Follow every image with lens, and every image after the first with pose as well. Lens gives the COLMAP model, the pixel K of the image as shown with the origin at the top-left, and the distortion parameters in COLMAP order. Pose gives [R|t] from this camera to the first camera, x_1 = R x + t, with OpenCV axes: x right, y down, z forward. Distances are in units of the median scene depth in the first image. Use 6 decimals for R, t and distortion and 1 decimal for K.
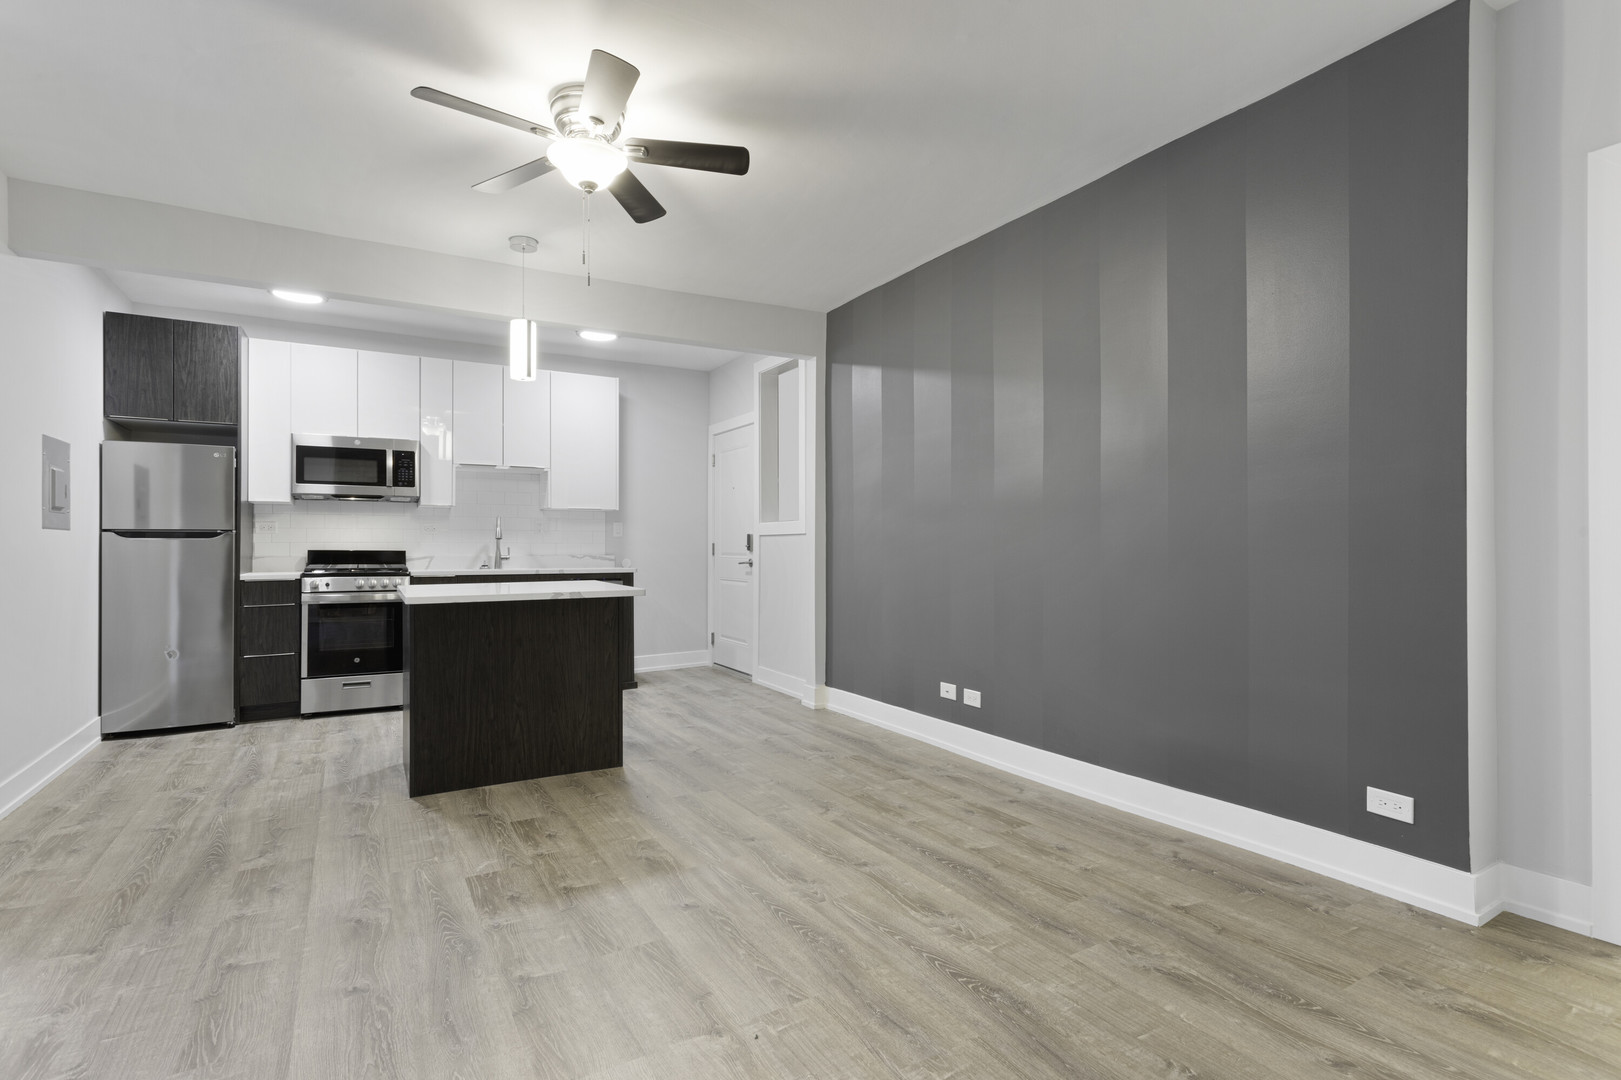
lens RADIAL K [[772.5, 0, 807.6], [0, 772.5, 540.8], [0, 0, 1]] dist [0.003953, 0.000594]
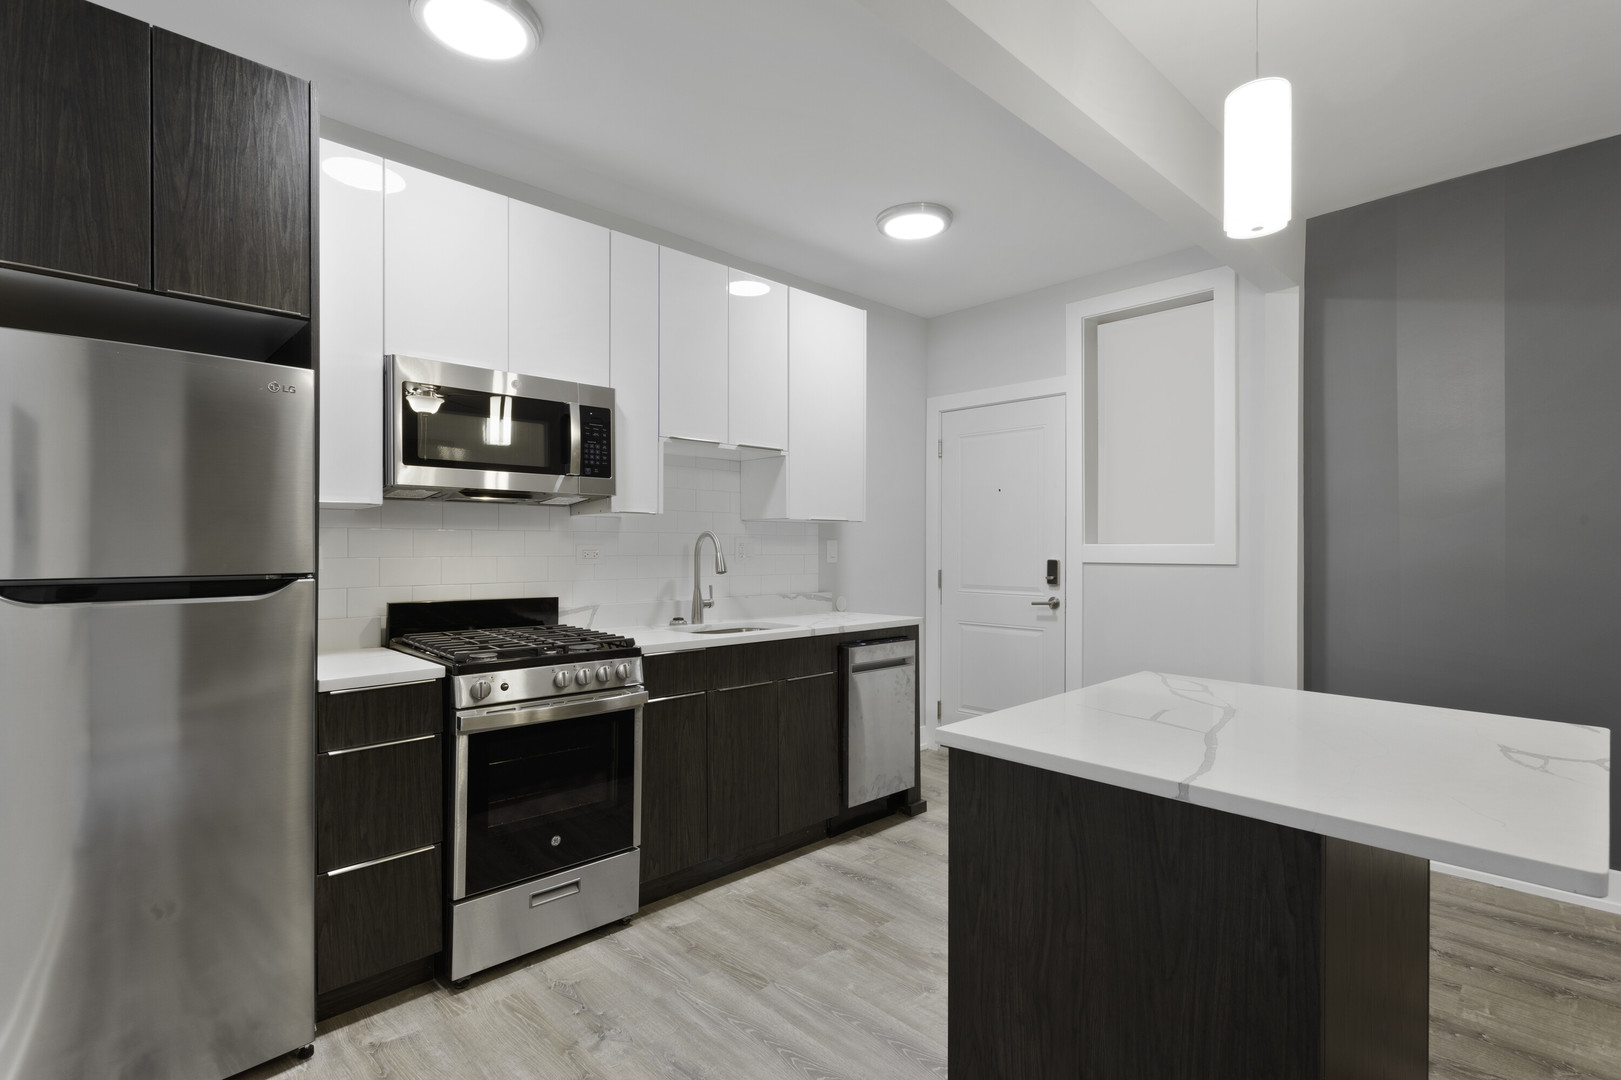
lens RADIAL K [[771.2, 0, 813.2], [0, 771.2, 545.4], [0, 0, 1]] dist [0.002657, 0.000370]
pose [[0.967700, 0.002317, 0.252095, -0.727068], [-0.004056, 0.999971, 0.006376, -0.040339], [-0.252073, -0.007192, 0.967681, 0.665011]]
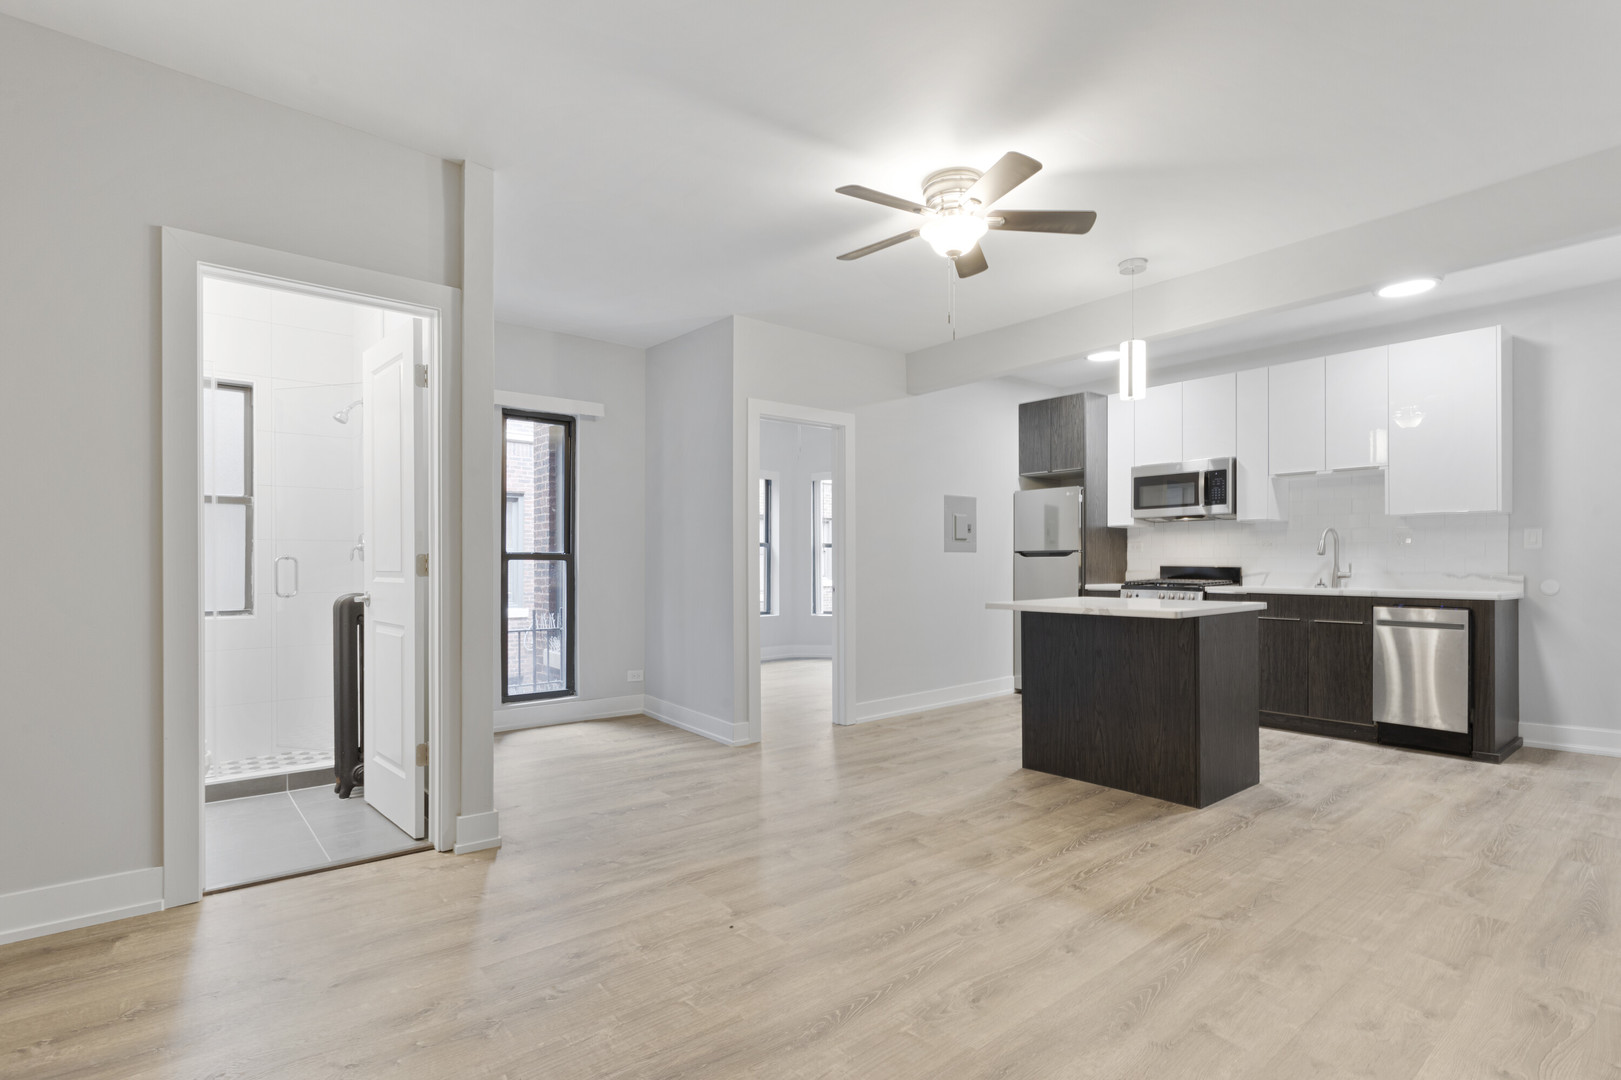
lens RADIAL K [[786.3, 0, 810.7], [0, 786.3, 562.8], [0, 0, 1]] dist [0.001928, 0.000786]
pose [[0.174262, 0.001042, -0.984699, 0.591158], [0.008943, 0.999957, 0.002640, 0.000044], [0.984659, -0.009267, 0.174245, 0.405672]]
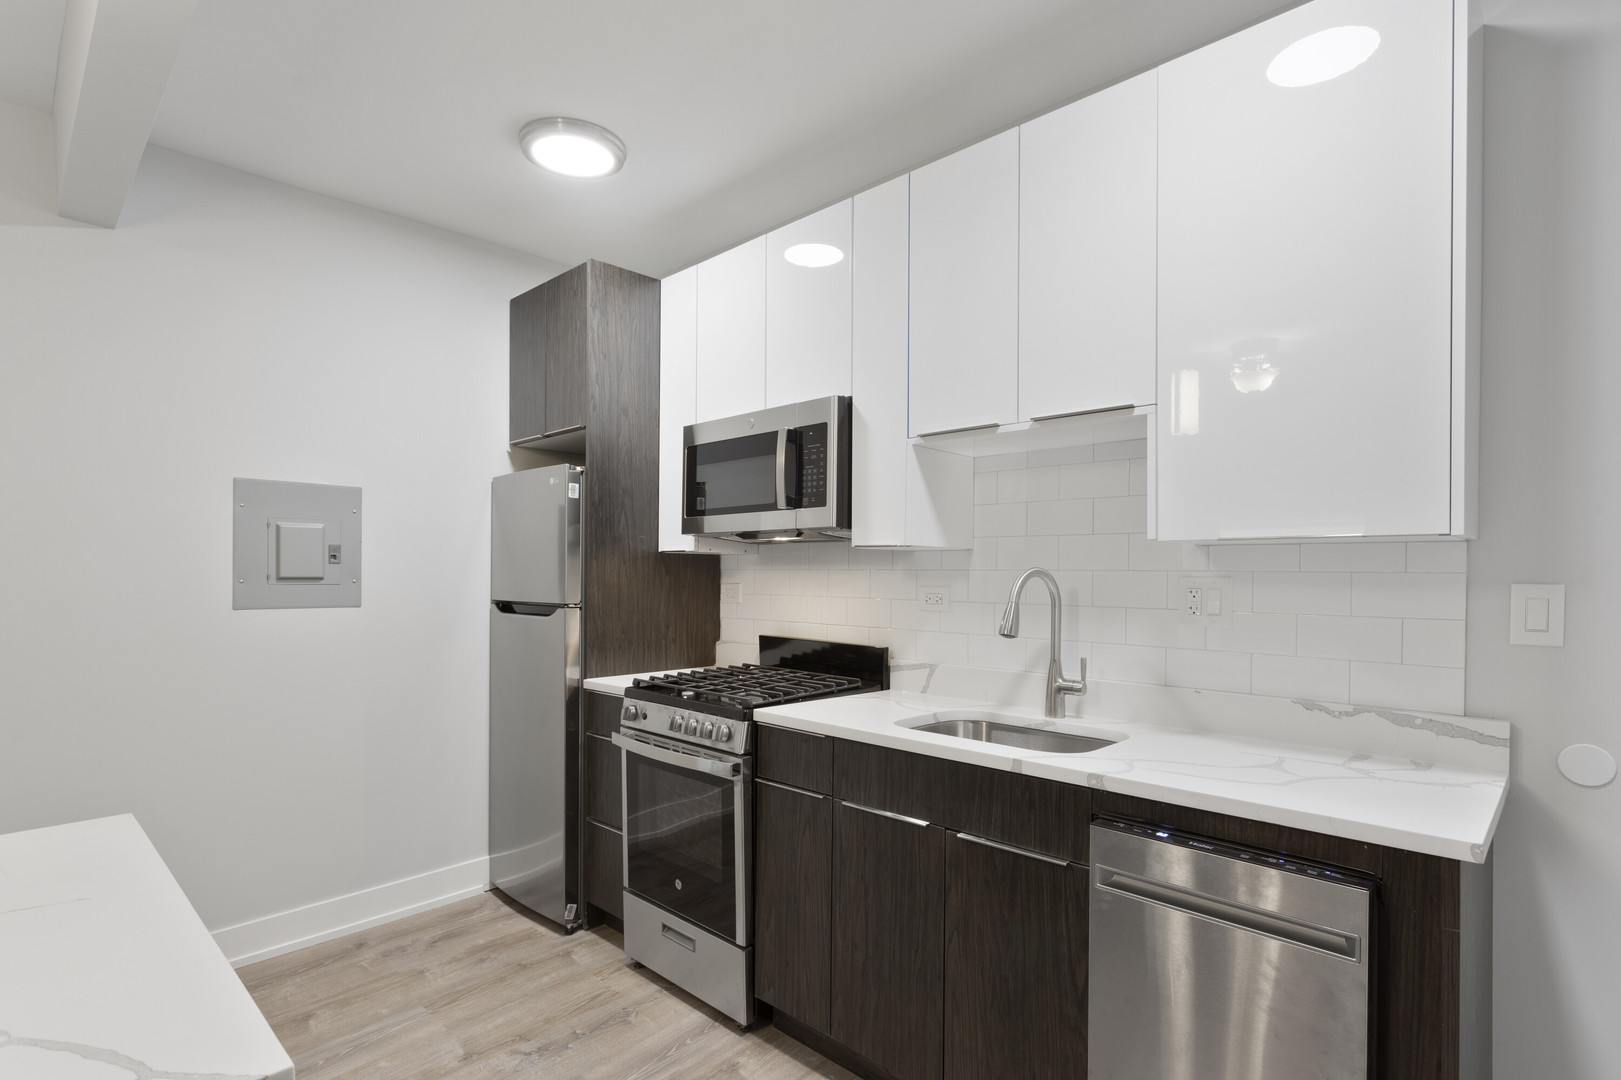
lens RADIAL K [[795.2, 0, 807.6], [0, 795.2, 579.1], [0, 0, 1]] dist [0.000128, 0.000398]
pose [[0.285904, 0.010217, -0.958204, -0.129328], [0.002253, 0.999933, 0.011334, -0.049090], [0.958256, -0.005399, 0.285862, 1.238689]]
